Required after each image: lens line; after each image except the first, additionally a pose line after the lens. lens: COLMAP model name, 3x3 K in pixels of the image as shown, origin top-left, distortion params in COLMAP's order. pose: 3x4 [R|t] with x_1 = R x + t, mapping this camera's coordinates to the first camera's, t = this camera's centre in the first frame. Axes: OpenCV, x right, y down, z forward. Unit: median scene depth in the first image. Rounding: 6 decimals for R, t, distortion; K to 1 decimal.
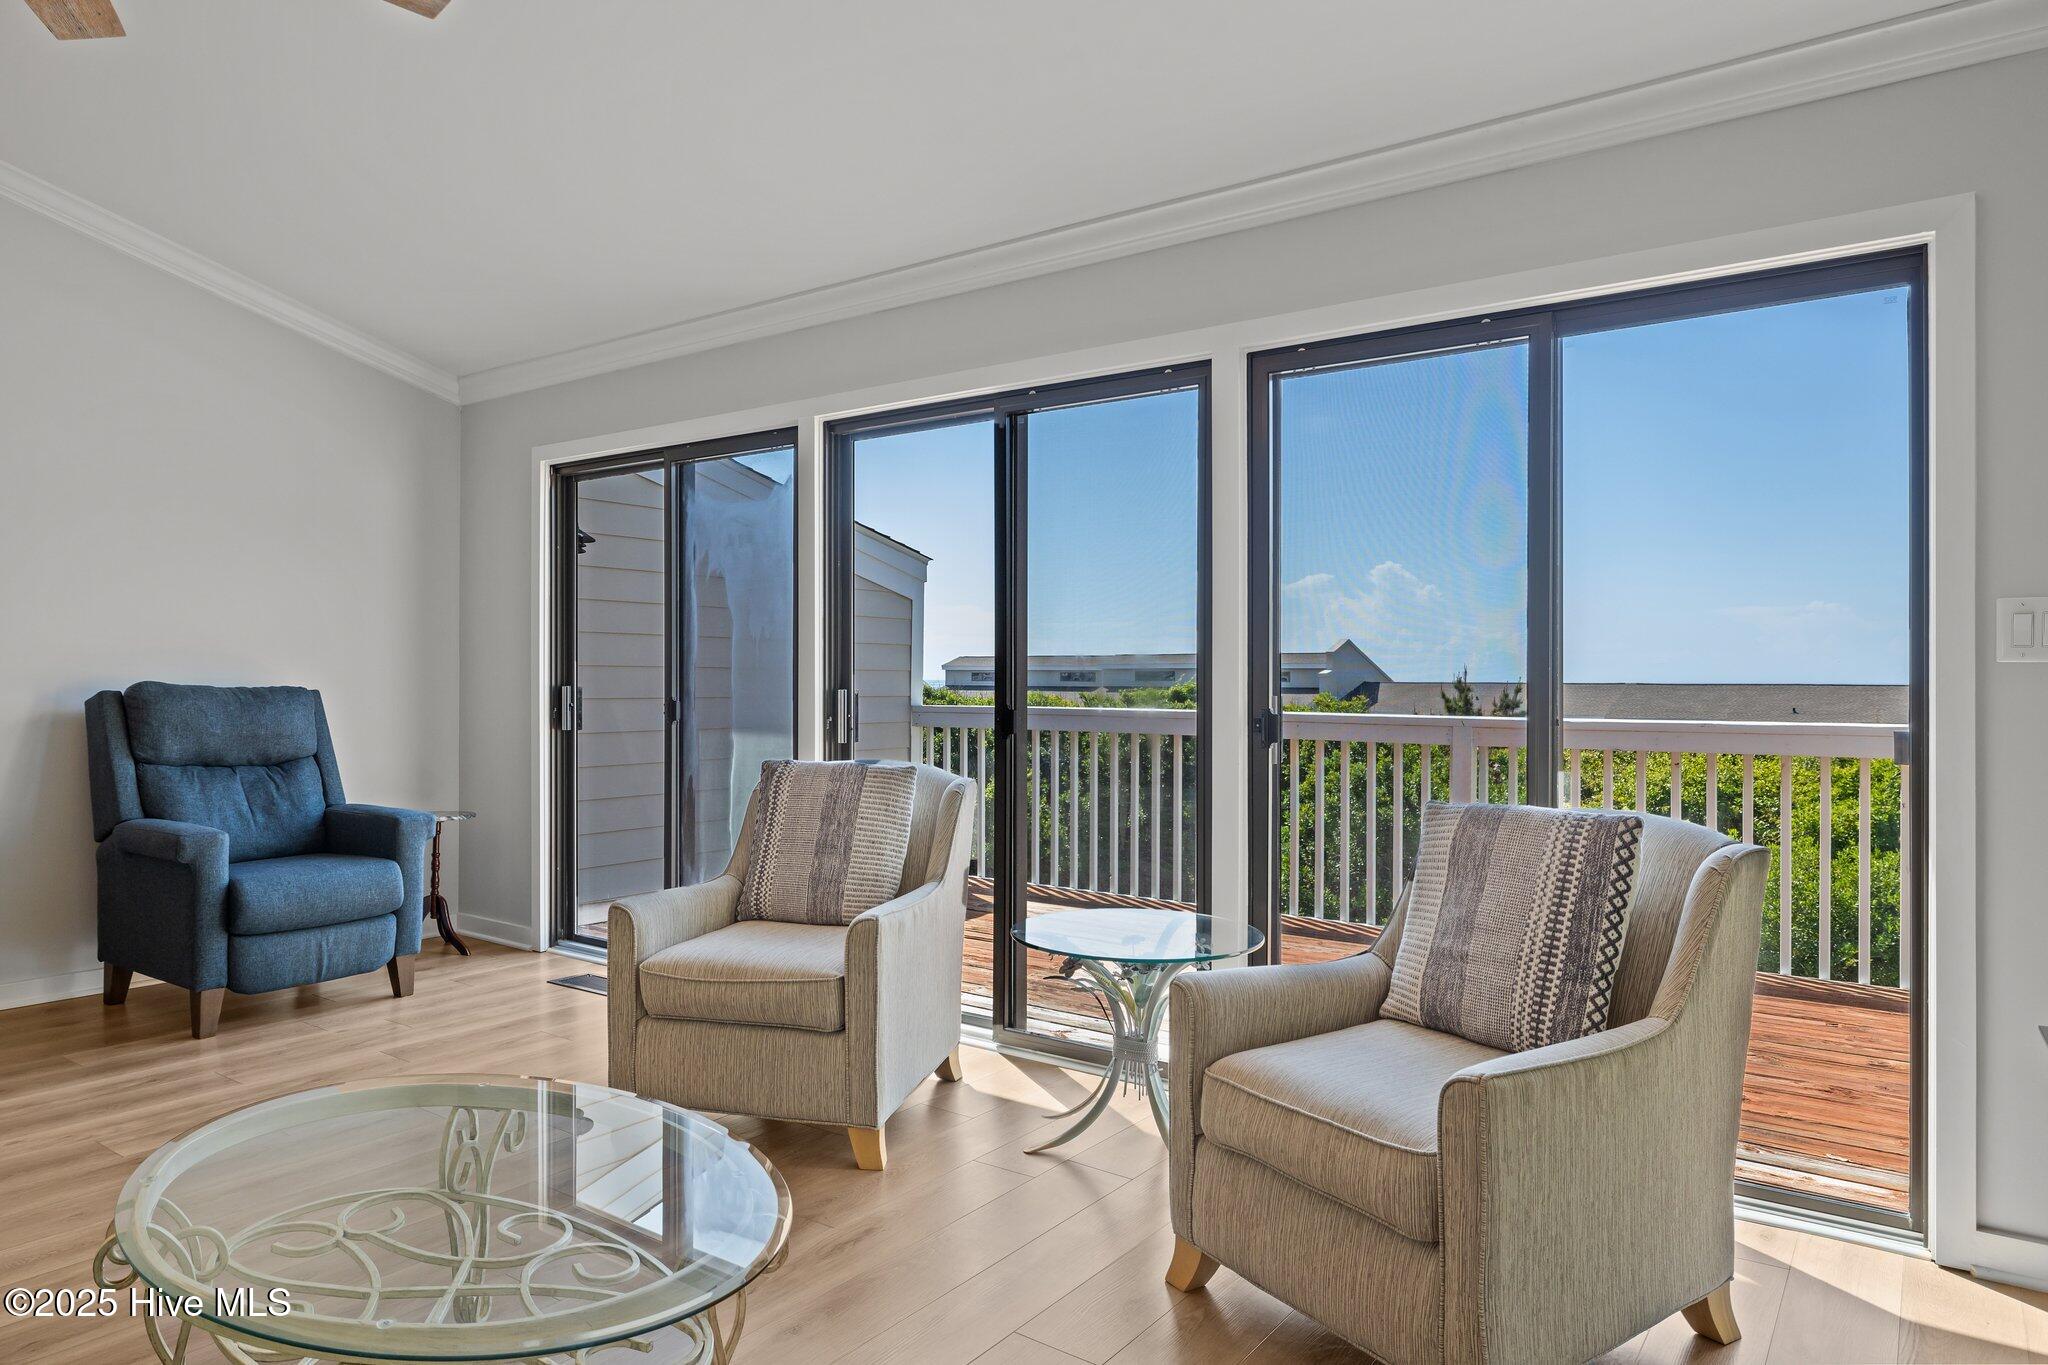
lens RADIAL K [[1255.4, 0, 1026.1], [0, 1255.4, 669.7], [0, 0, 1]] dist [-0.002419, -0.001364]
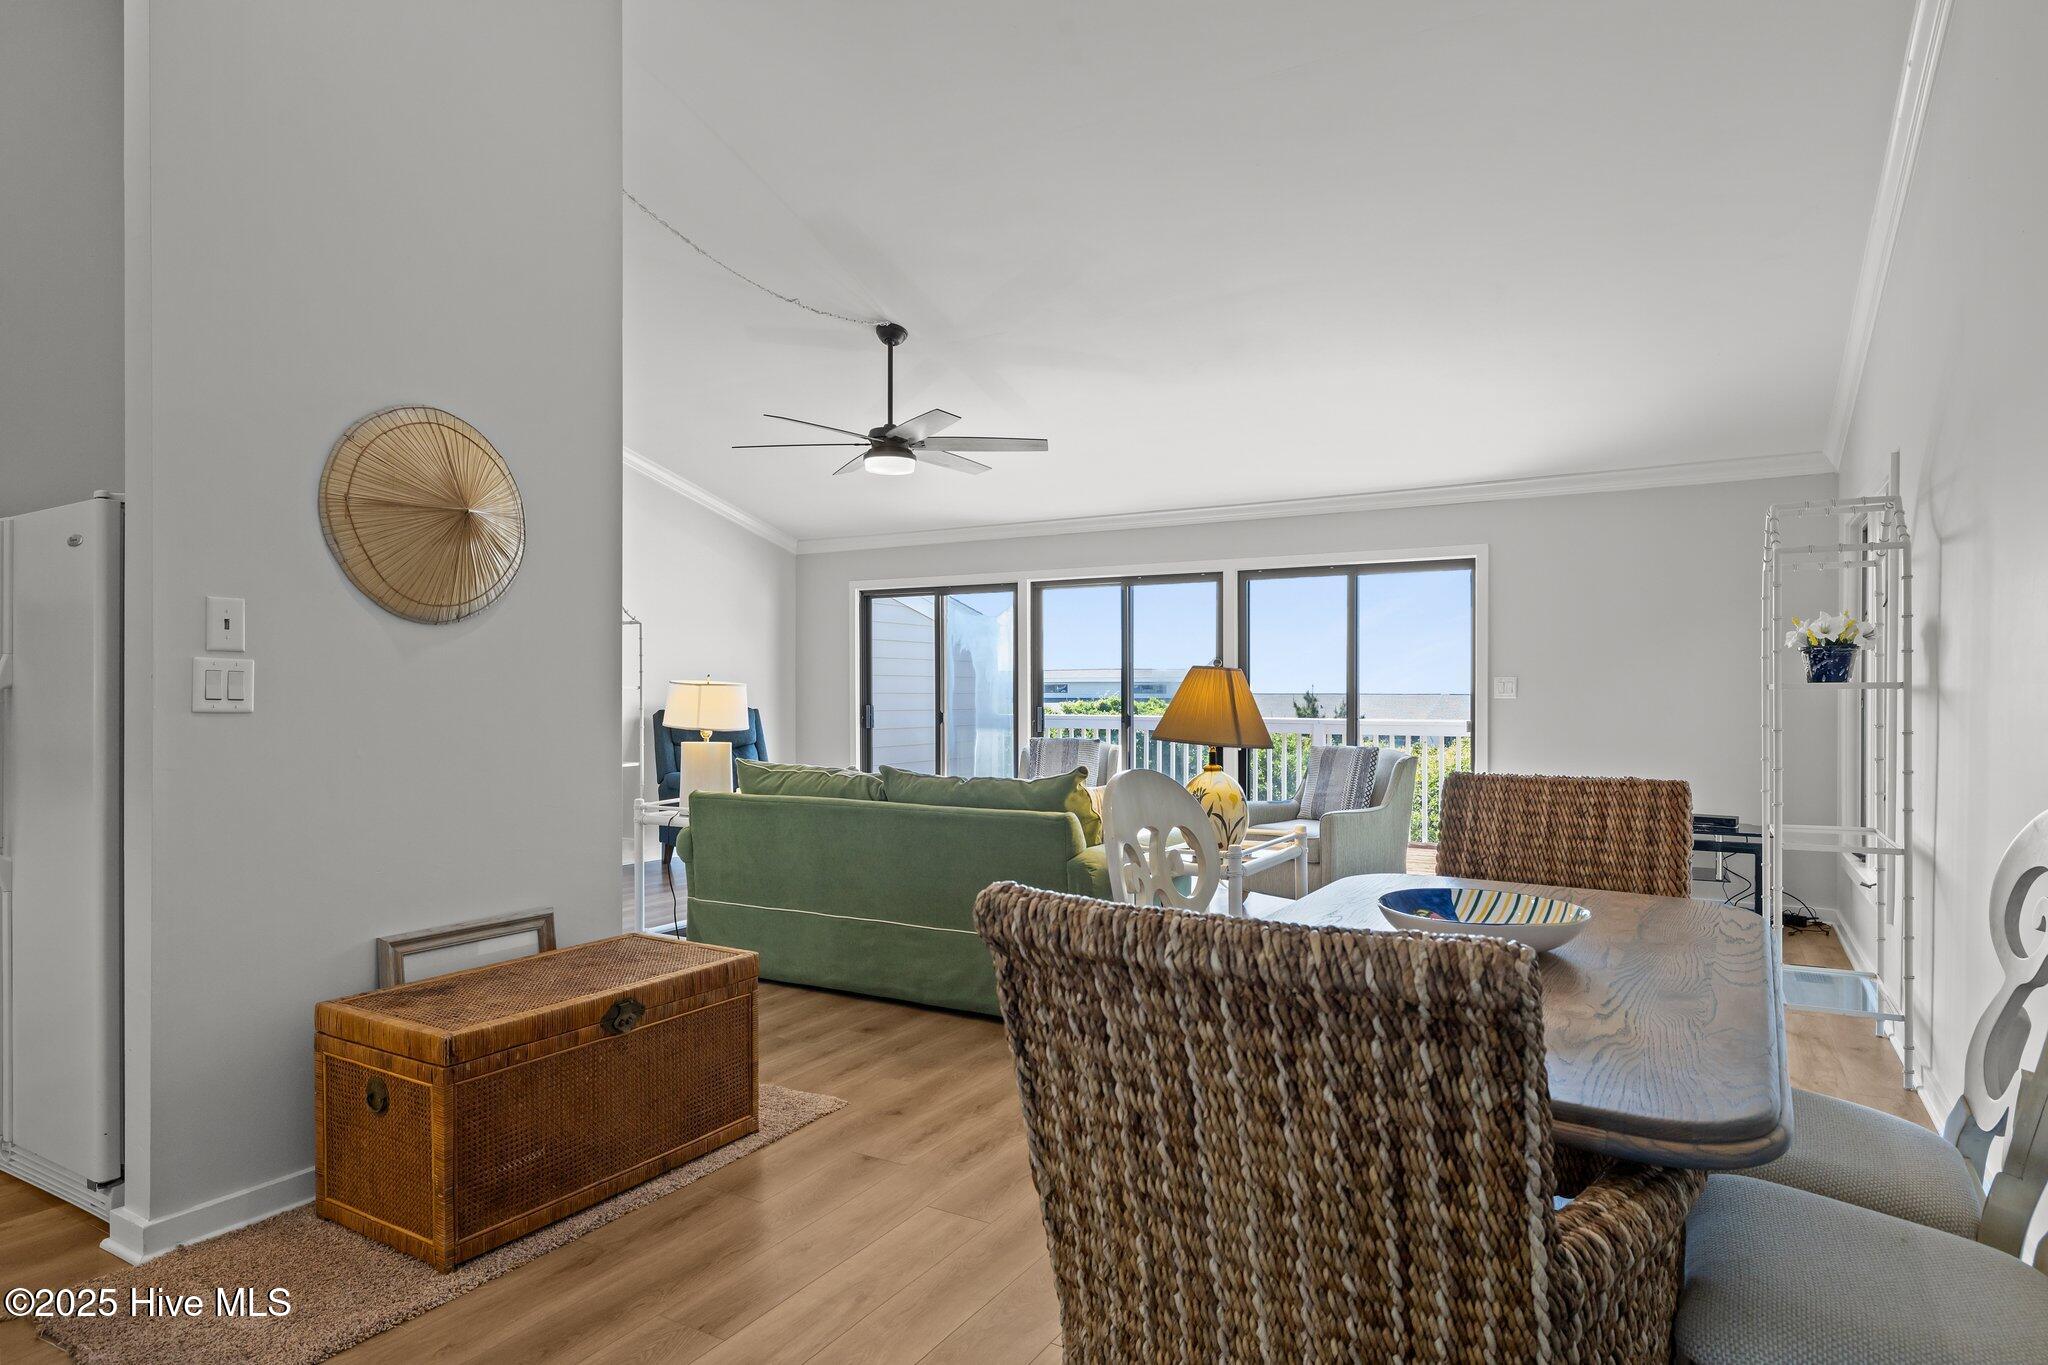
lens RADIAL K [[1165.6, 0, 1030.8], [0, 1165.6, 697.1], [0, 0, 1]] dist [0.002299, 0.005515]
pose [[0.994856, -0.005343, 0.101163, -0.333669], [0.003999, 0.999901, 0.013483, -0.025726], [-0.101225, -0.013009, 0.994779, -0.897320]]
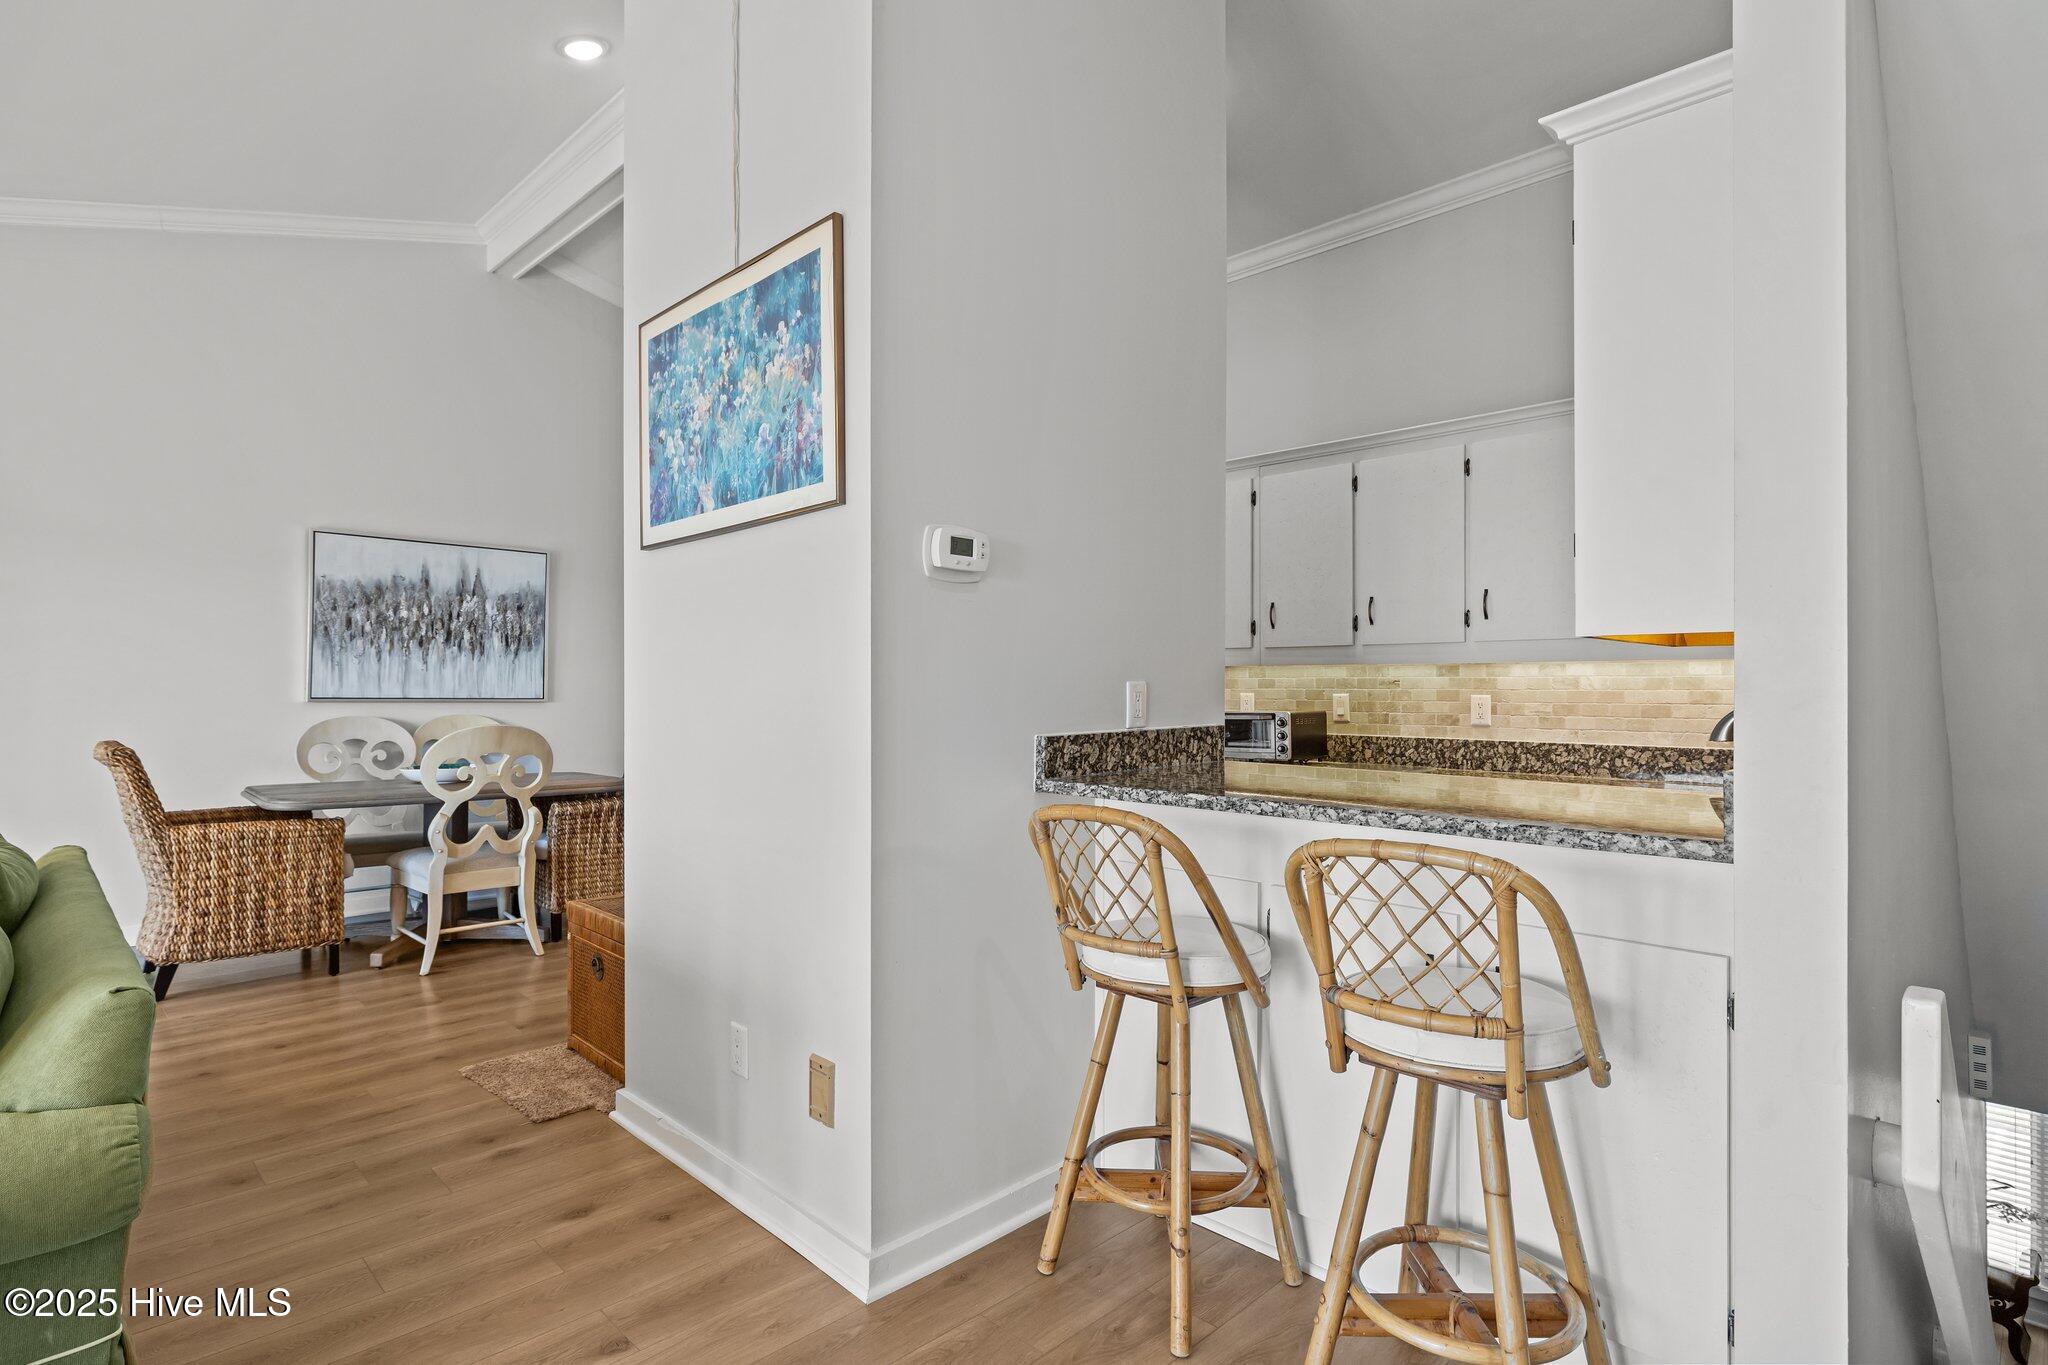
lens RADIAL K [[1036.1, 0, 1020.3], [0, 1036.1, 685.2], [0, 0, 1]] dist [-0.002523, 0.000982]
pose [[-0.987472, -0.006903, 0.157642, -0.870400], [-0.007541, 0.999966, -0.003450, -0.022871], [-0.157613, -0.004596, -0.987490, 0.503266]]
